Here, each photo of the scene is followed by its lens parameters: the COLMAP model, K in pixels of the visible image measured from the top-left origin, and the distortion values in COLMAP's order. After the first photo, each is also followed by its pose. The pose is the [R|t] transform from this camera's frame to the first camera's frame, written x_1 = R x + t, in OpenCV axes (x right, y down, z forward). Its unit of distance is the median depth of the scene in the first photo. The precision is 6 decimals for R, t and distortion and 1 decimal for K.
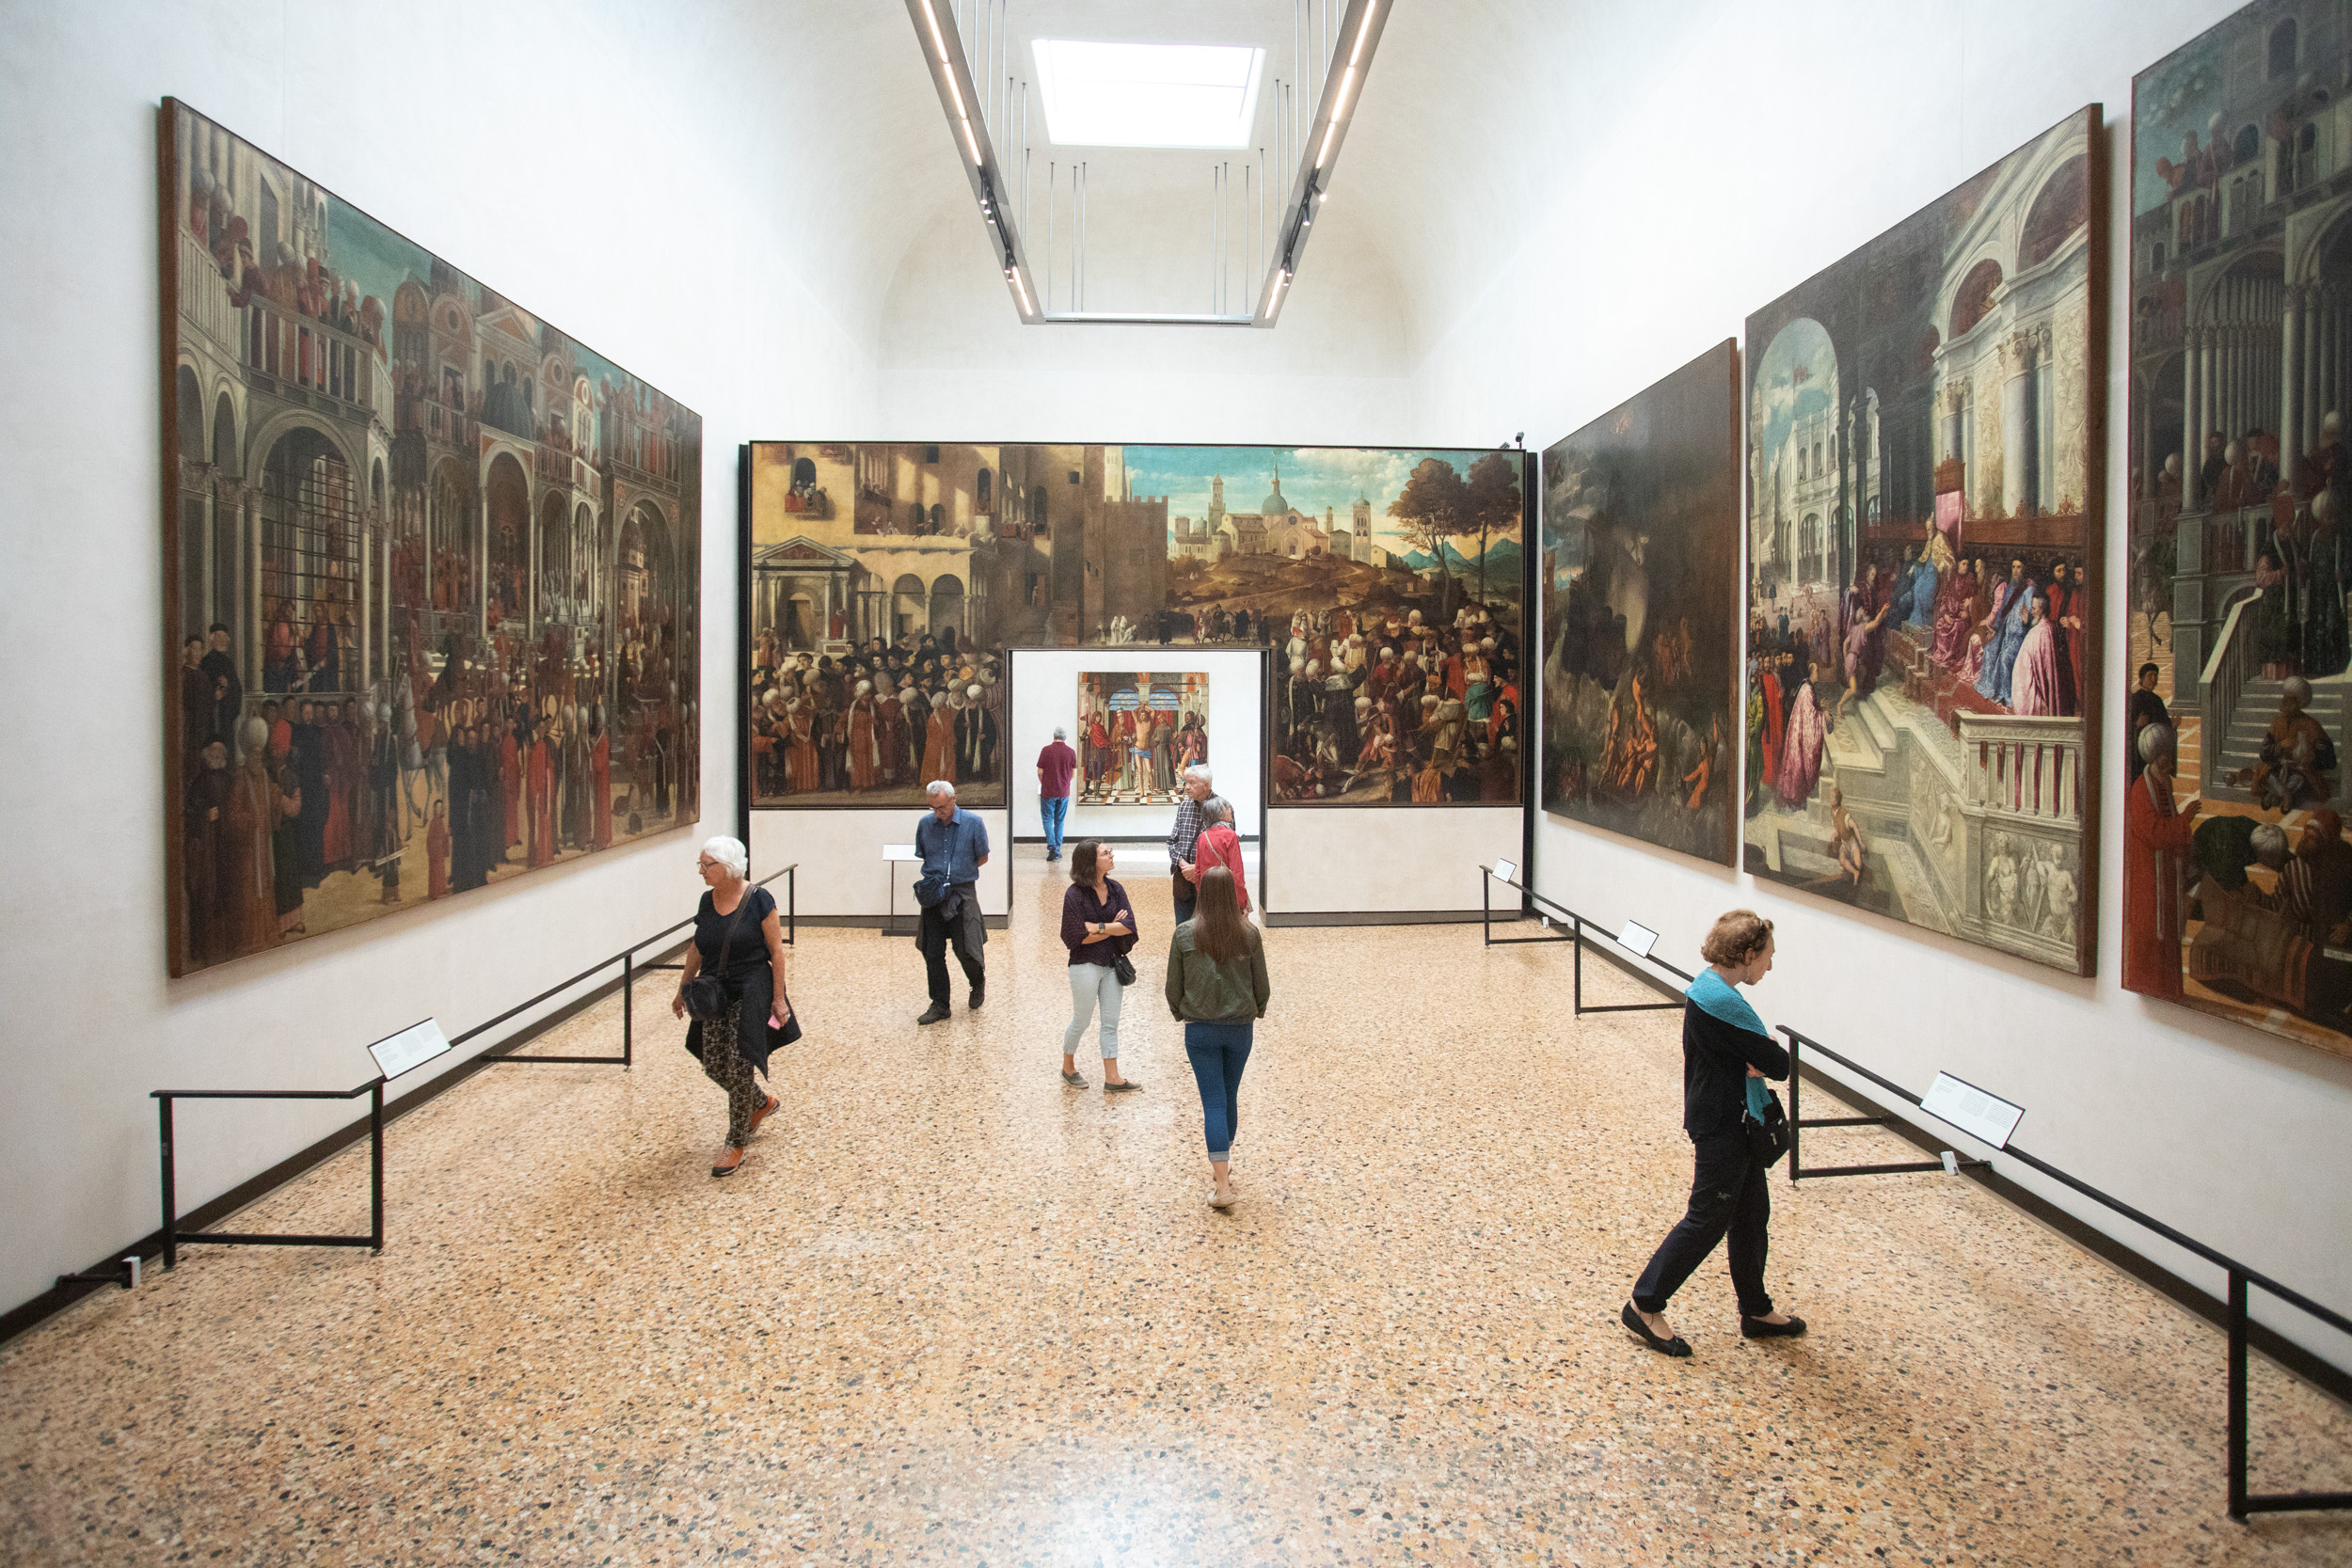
lens RADIAL K [[1189.0, 0, 1182.2], [0, 1189.0, 695.8], [0, 0, 1]] dist [-0.054506, -0.000034]
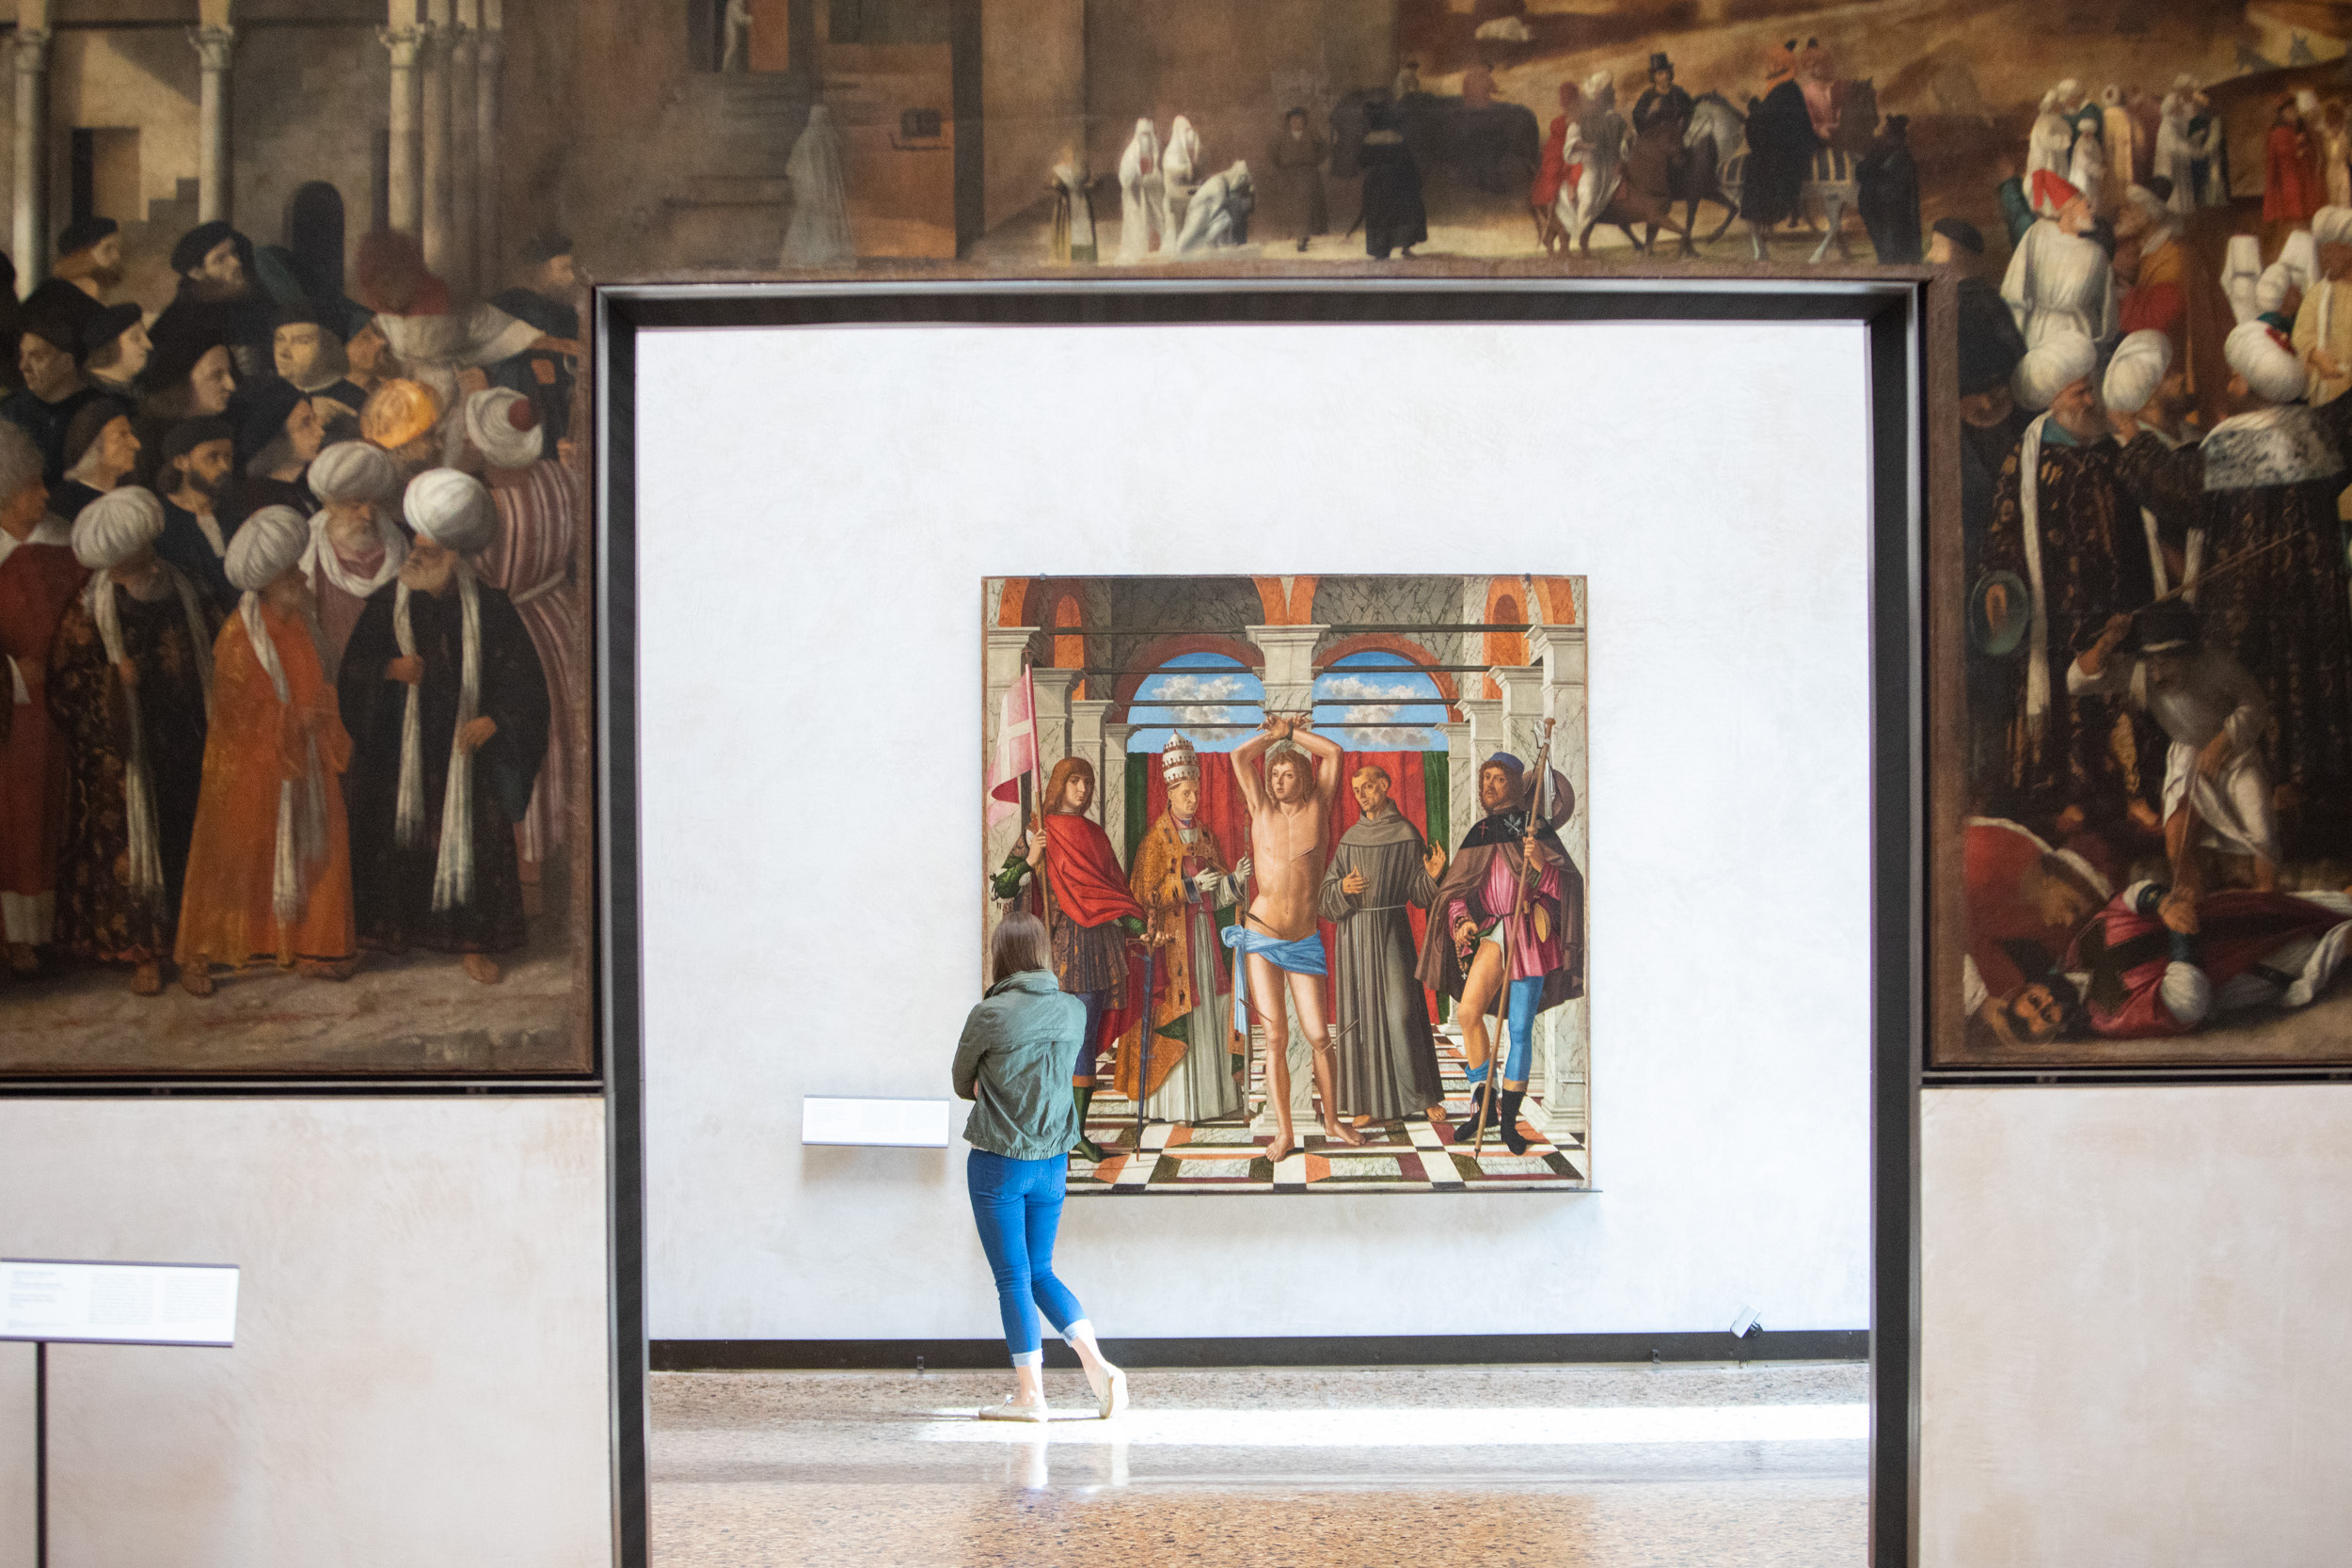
lens RADIAL K [[4953.4, 0, 1174.5], [0, 4953.4, 784.6], [0, 0, 1]] dist [-0.248947, 0.000000]
pose [[0.998461, -0.010880, -0.054379, -0.006965], [0.009903, 0.999785, -0.018203, 0.058089], [0.054565, 0.017636, 0.998354, 0.175826]]
